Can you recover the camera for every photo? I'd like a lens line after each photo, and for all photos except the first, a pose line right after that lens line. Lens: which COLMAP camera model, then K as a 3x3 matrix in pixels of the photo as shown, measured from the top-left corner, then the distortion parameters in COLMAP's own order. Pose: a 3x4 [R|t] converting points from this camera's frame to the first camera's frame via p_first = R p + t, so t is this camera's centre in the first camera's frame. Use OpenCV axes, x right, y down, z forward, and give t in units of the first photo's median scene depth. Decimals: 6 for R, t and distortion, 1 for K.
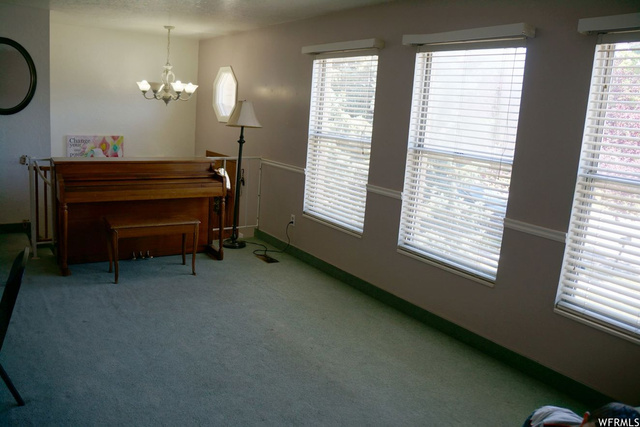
lens RADIAL K [[501.6, 0, 322.6], [0, 501.6, 209.4], [0, 0, 1]] dist [-0.186158, 0.123827]
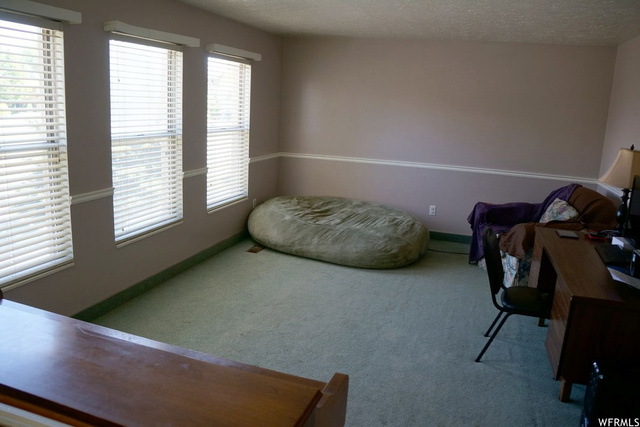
lens RADIAL K [[501.6, 0, 322.6], [0, 501.6, 209.4], [0, 0, 1]] dist [-0.186158, 0.123827]
pose [[-0.650500, -0.202476, 0.732020, -0.877202], [0.101748, 0.931891, 0.348176, -0.305457], [-0.752660, 0.300970, -0.585593, 1.382038]]
